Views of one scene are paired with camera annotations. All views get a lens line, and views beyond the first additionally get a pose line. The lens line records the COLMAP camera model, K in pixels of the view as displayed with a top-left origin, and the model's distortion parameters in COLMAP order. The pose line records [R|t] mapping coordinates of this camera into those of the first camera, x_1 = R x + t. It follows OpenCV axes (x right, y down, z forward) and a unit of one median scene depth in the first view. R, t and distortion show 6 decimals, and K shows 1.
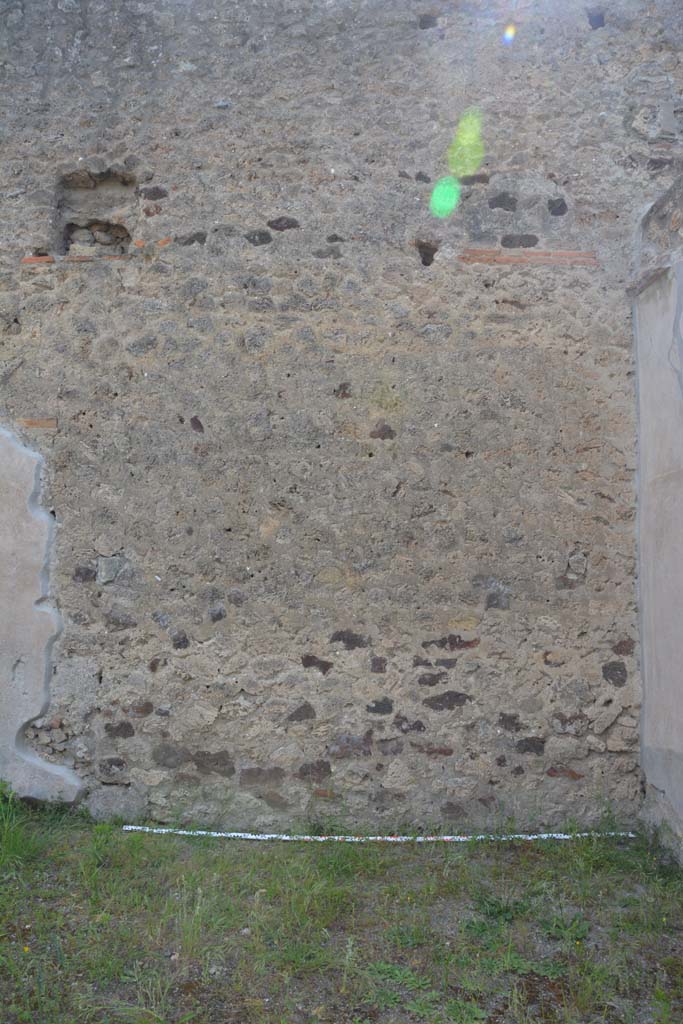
lens RADIAL K [[800.5, 0, 341.5], [0, 800.5, 512.0], [0, 0, 1]] dist [-0.165194, 0.124808]
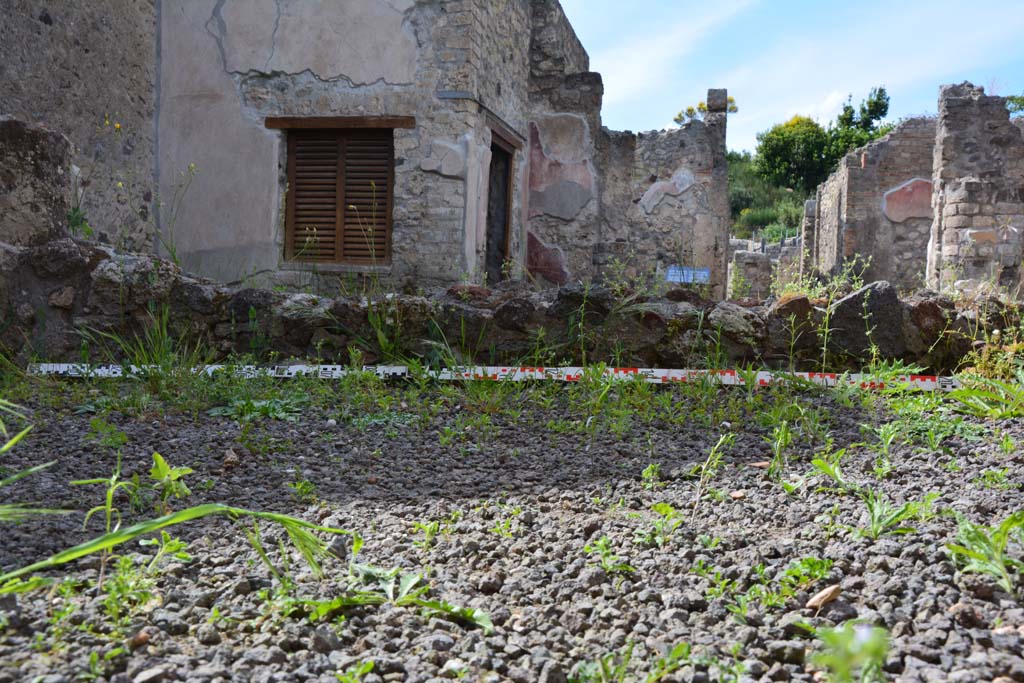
lens RADIAL K [[1010.9, 0, 512.0], [0, 1010.9, 341.5], [0, 0, 1]] dist [-0.100610, 0.302019]
pose [[0.189839, -0.050999, 0.980490, -1.500626], [-0.091363, 0.993399, 0.069360, 0.252296], [-0.977555, -0.102747, 0.183927, -0.137580]]
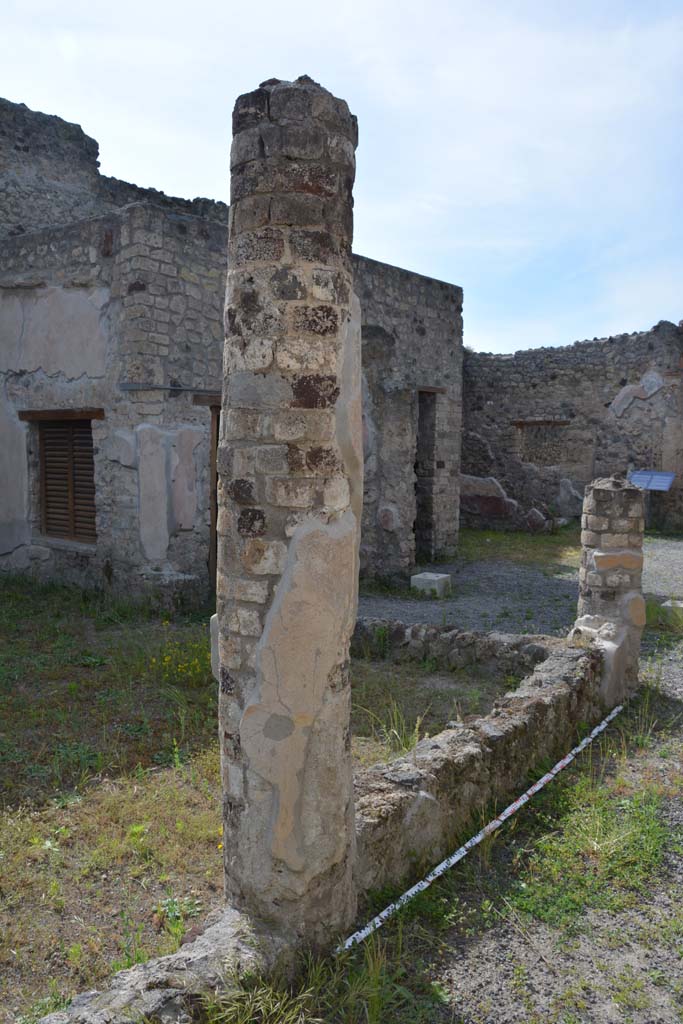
lens RADIAL K [[819.2, 0, 341.5], [0, 819.2, 512.0], [0, 0, 1]] dist [-0.154986, 0.135206]
pose [[0.579651, -0.089356, 0.809951, -0.684267], [-0.051315, 0.987994, 0.145722, -0.080582], [-0.813247, -0.126031, 0.568107, -0.897134]]
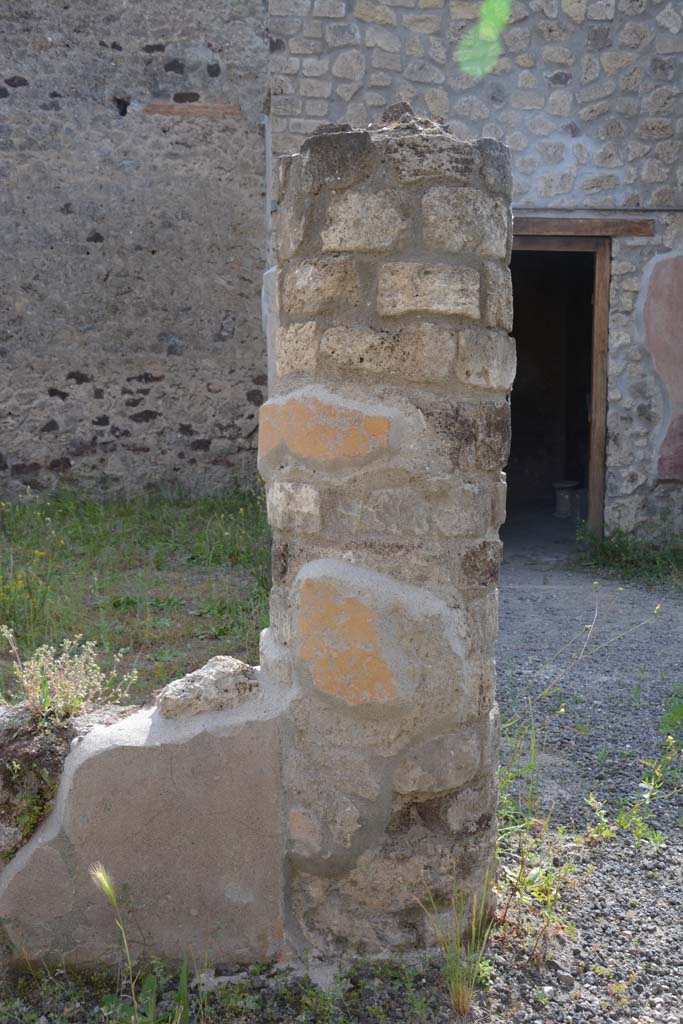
lens RADIAL K [[993.3, 0, 341.5], [0, 993.3, 512.0], [0, 0, 1]] dist [-0.088621, 0.254809]
pose [[0.996777, -0.026208, 0.075825, 0.358638], [0.012444, 0.984205, 0.176597, 0.085260], [-0.079256, -0.175085, 0.981358, -0.935798]]
